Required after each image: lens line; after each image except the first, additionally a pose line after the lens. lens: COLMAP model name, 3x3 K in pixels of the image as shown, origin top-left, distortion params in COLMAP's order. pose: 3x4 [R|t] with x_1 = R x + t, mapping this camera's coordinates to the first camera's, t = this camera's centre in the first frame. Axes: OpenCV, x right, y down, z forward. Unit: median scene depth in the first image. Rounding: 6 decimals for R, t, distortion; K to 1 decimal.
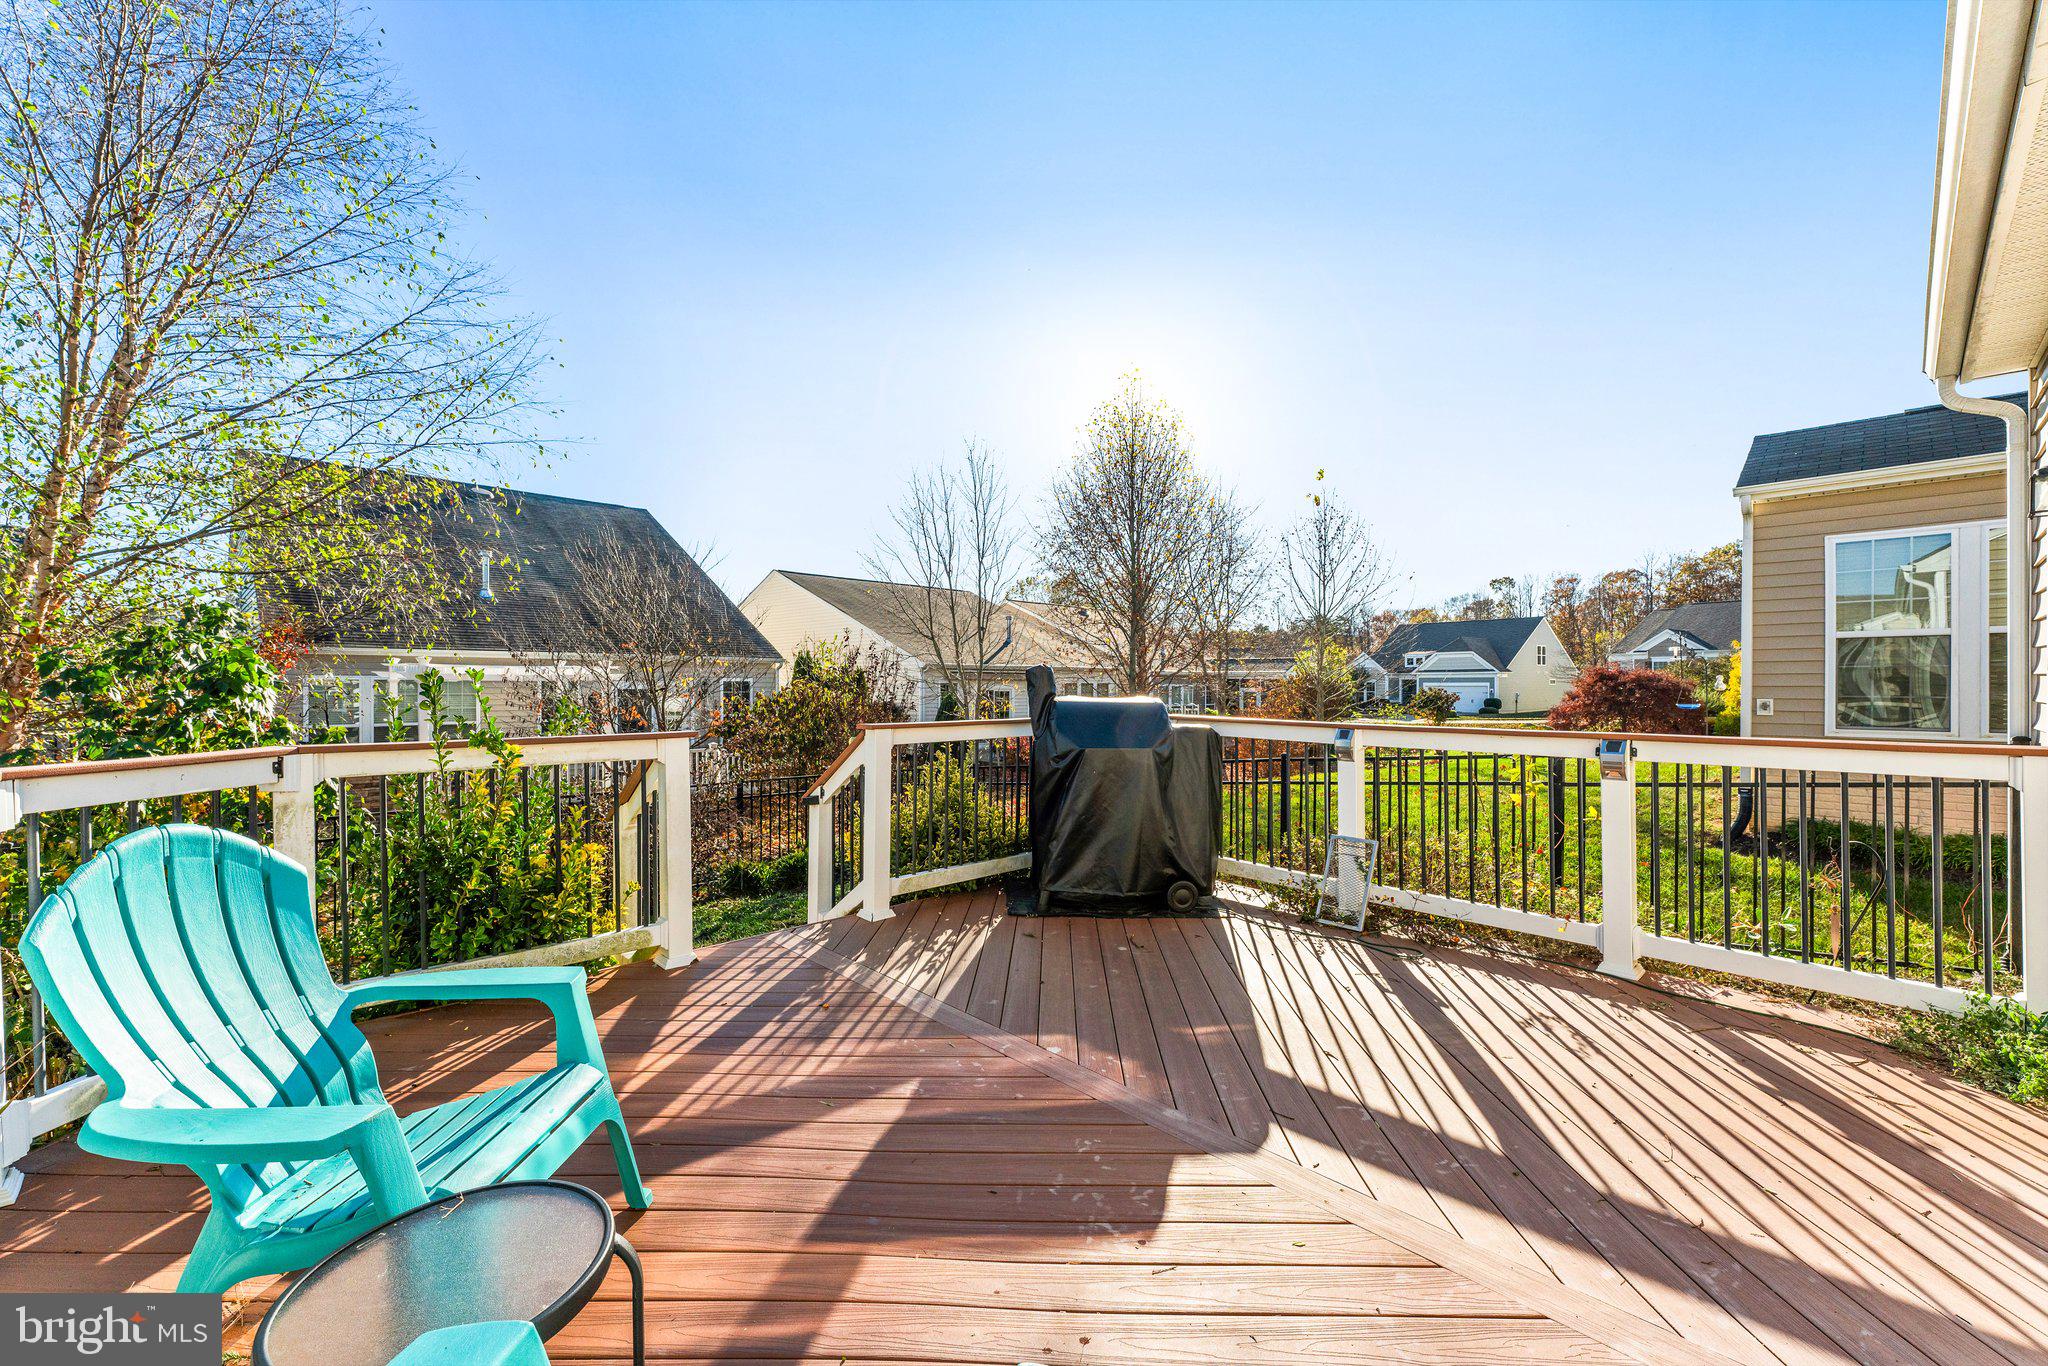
lens RADIAL K [[835.0, 0, 1017.6], [0, 835.0, 682.6], [0, 0, 1]] dist [0.002412, 0.000184]
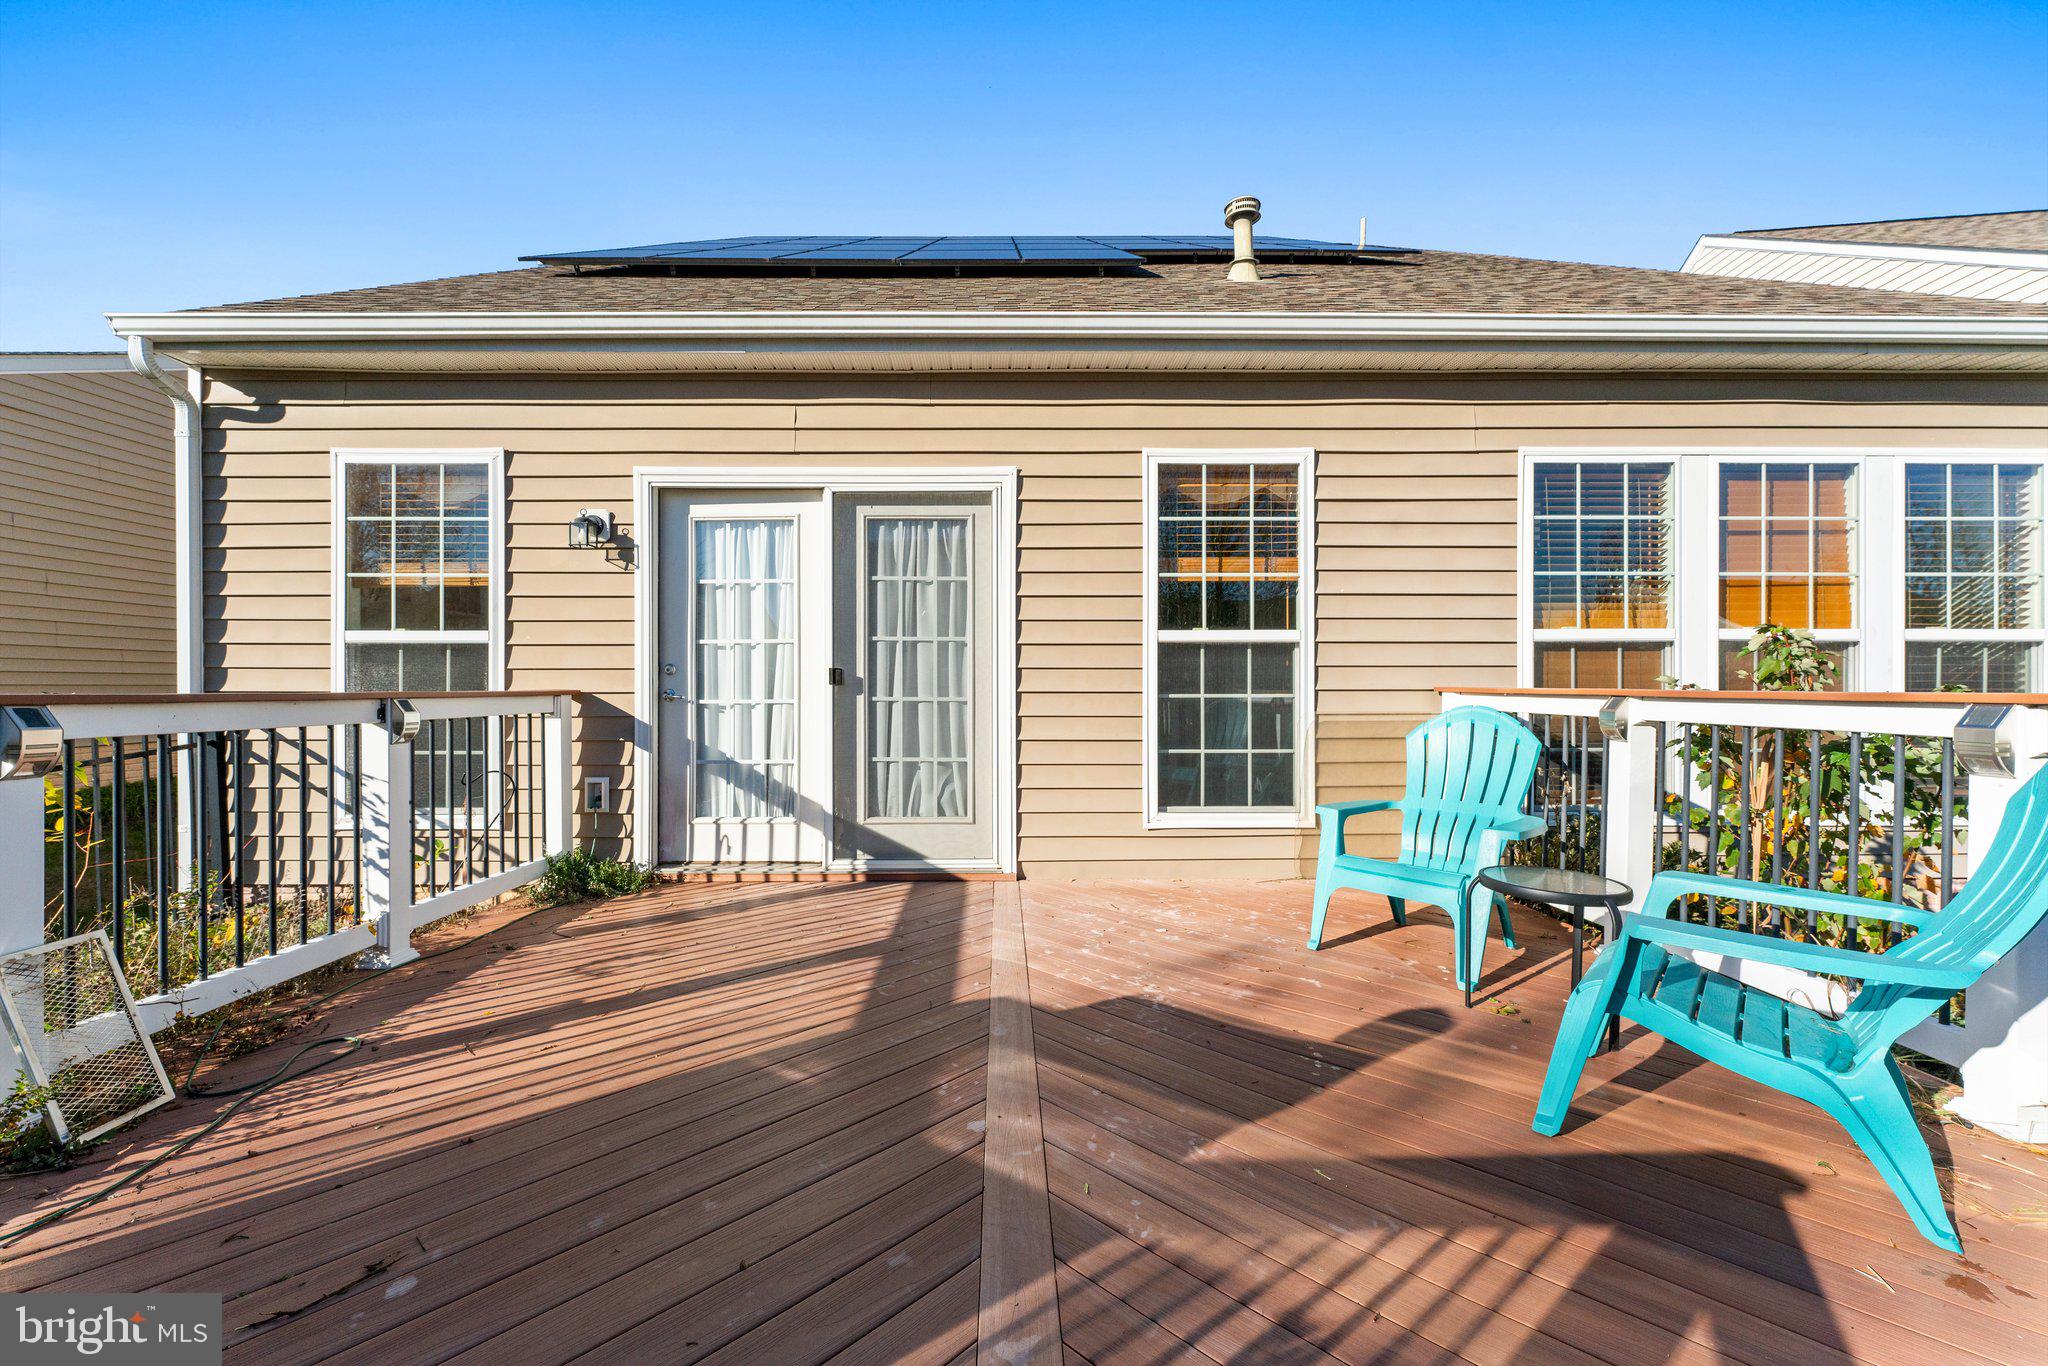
lens RADIAL K [[835.0, 0, 1017.6], [0, 835.0, 682.6], [0, 0, 1]] dist [0.002412, 0.000184]
pose [[-0.741162, 0.005419, 0.671304, -0.416033], [0.005590, 0.999983, -0.001901, 0.065788], [-0.671302, 0.002344, -0.741180, 1.382233]]
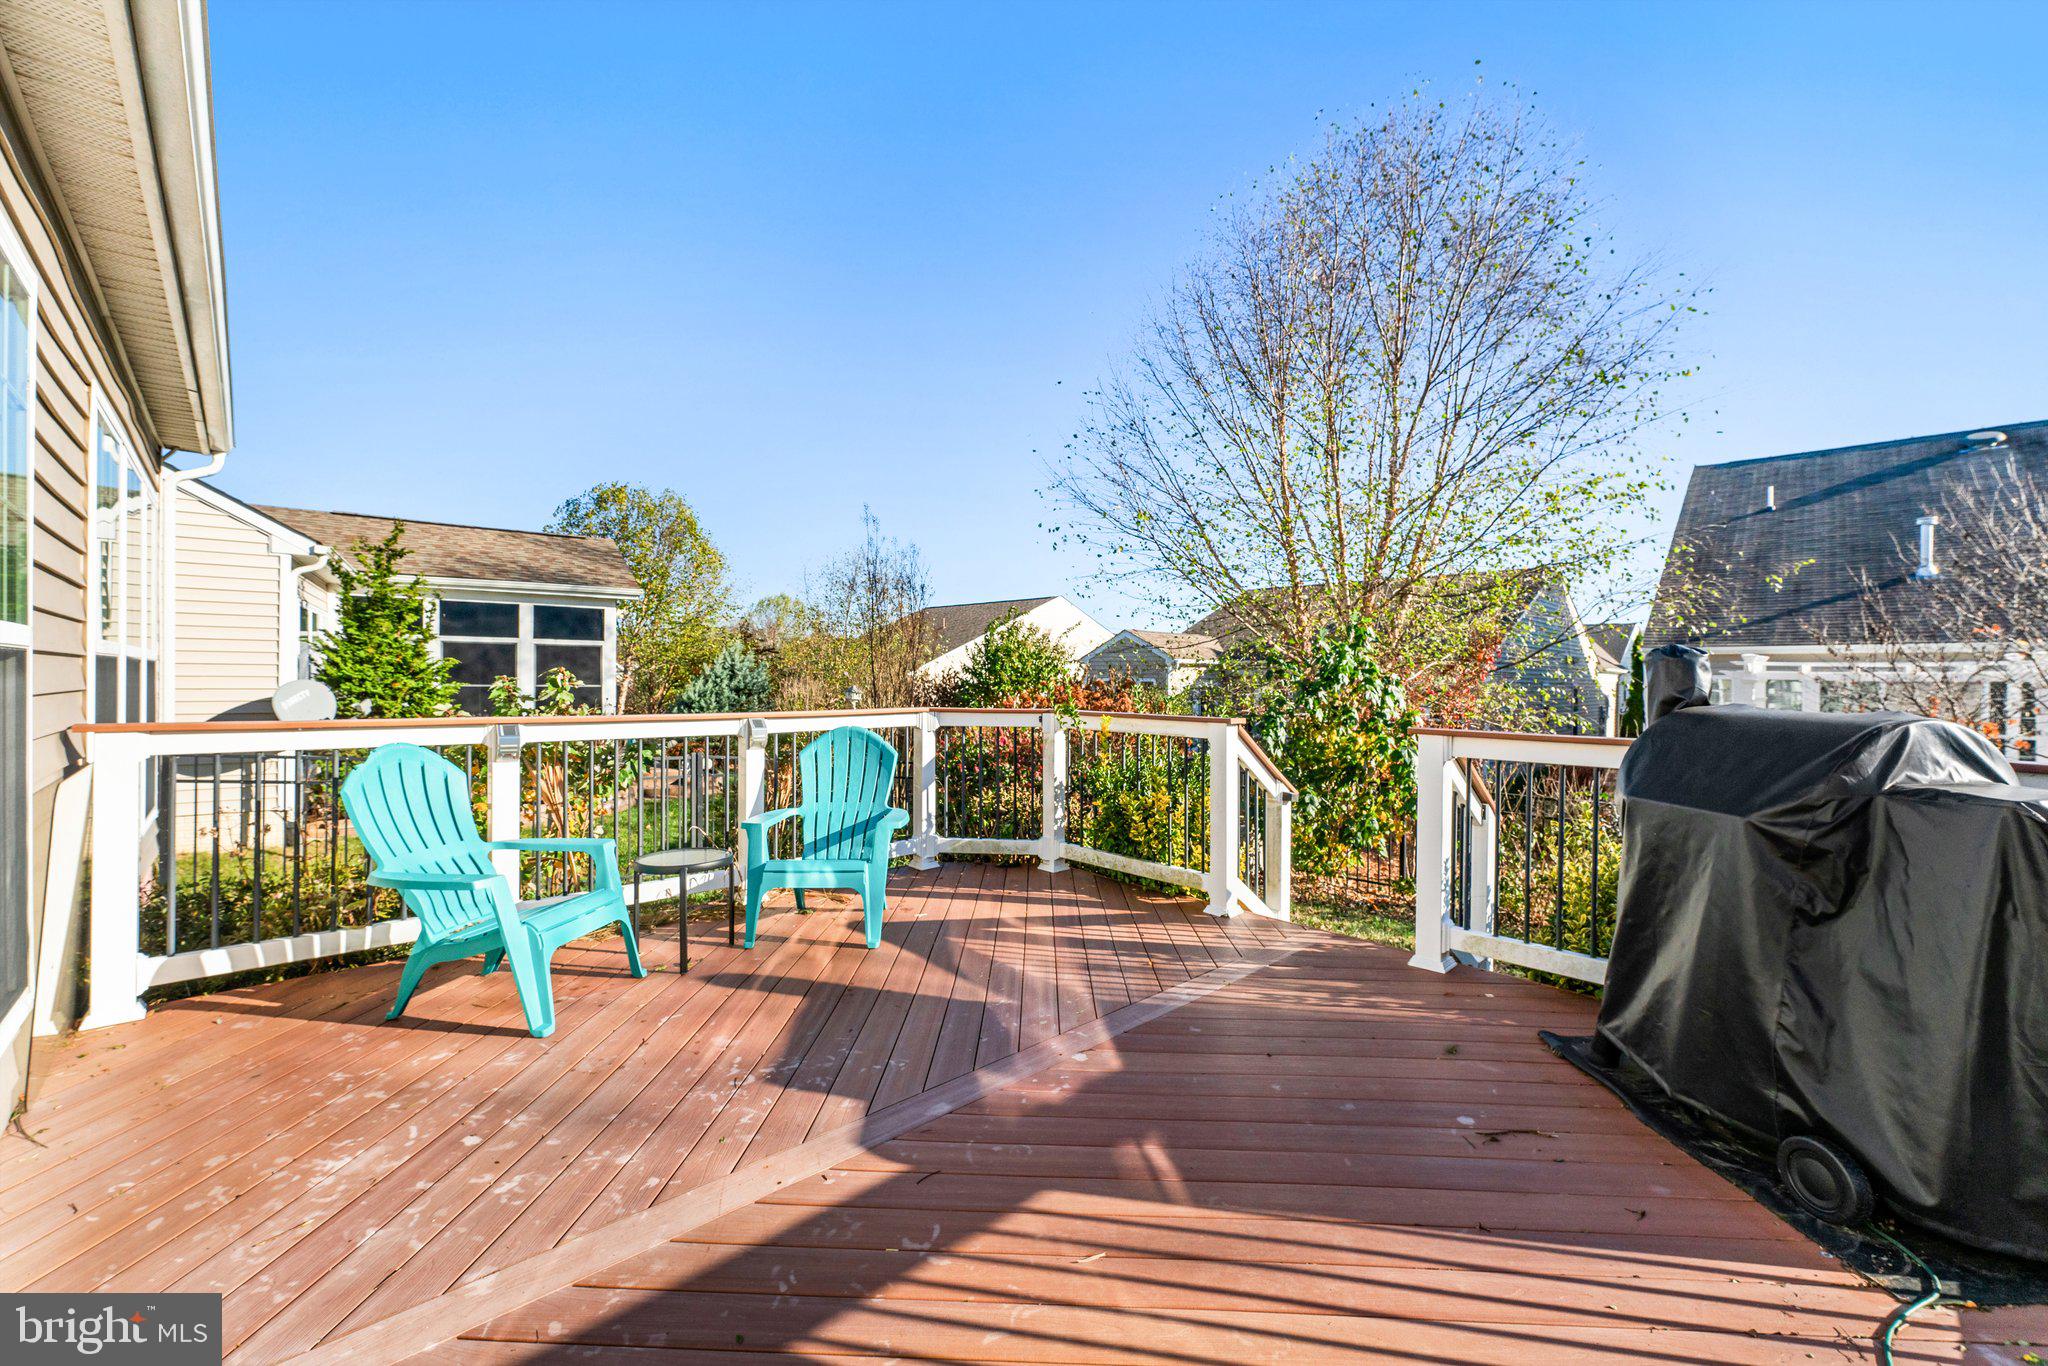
lens RADIAL K [[835.0, 0, 1017.6], [0, 835.0, 682.6], [0, 0, 1]] dist [0.002412, 0.000184]
pose [[-0.008220, 0.010063, -0.999916, 0.916369], [-0.012455, 0.999871, 0.010165, 0.003954], [0.999889, 0.012538, -0.008094, 0.861998]]
